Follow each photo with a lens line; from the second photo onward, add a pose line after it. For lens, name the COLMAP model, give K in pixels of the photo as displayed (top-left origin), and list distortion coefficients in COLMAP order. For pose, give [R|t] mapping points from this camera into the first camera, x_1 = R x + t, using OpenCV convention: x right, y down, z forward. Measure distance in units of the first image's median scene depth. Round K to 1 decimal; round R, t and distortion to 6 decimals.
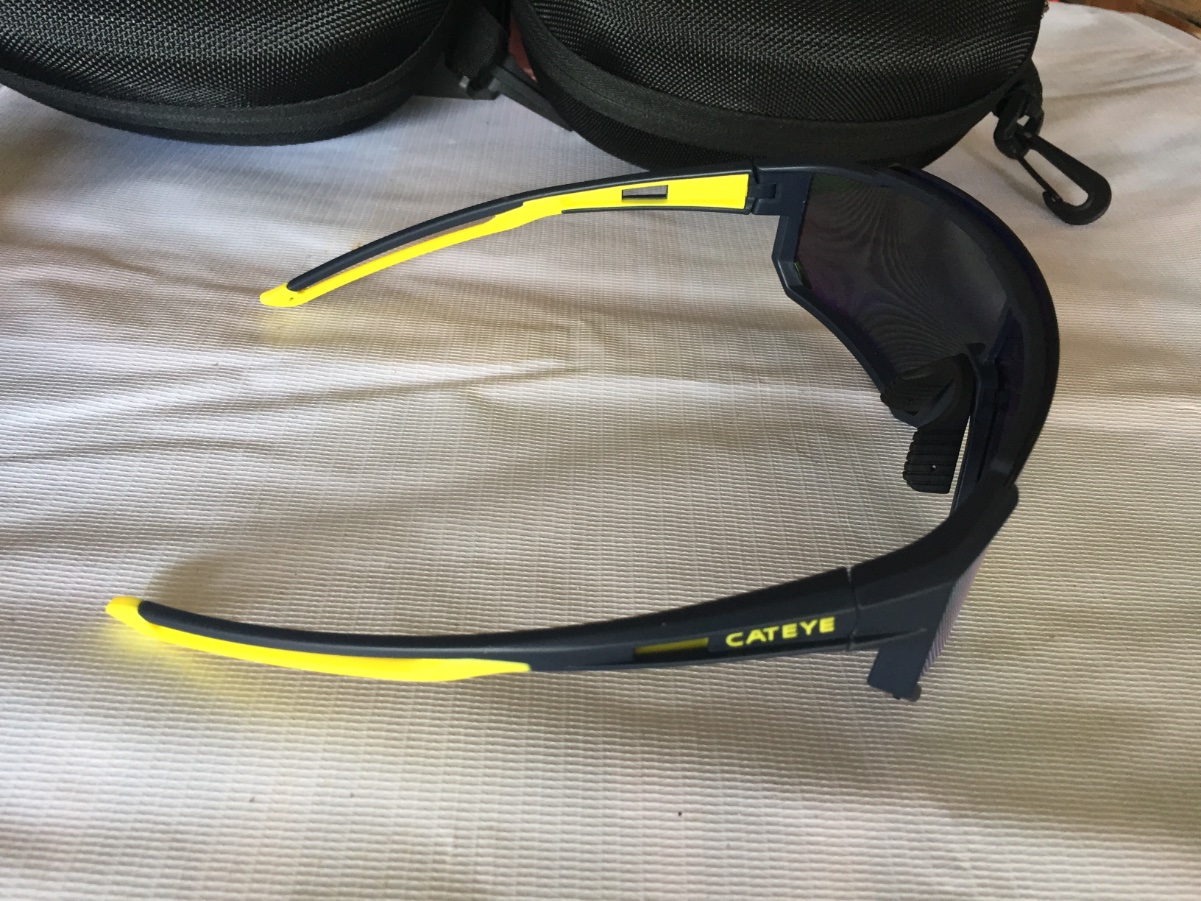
lens RADIAL K [[1028.8, 0, 611.4], [0, 1028.8, 461.2], [0, 0, 1]] dist [0.001638, -0.087853]
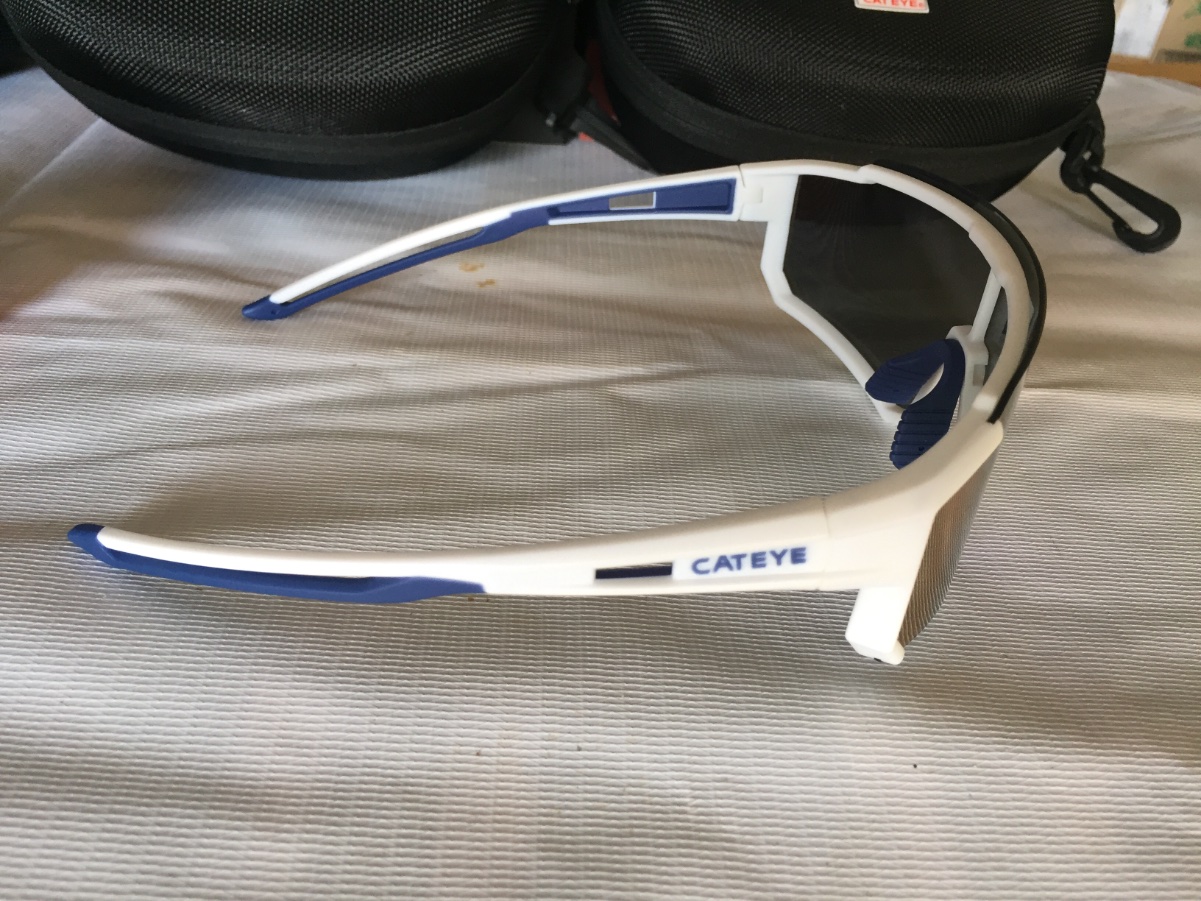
lens RADIAL K [[1028.8, 0, 602.8], [0, 1028.8, 462.4], [0, 0, 1]] dist [0.001638, -0.087853]
pose [[0.999948, -0.009584, -0.003409, -0.123442], [0.009287, 0.996870, -0.078512, 0.072669], [0.004150, 0.078476, 0.996907, 0.005678]]
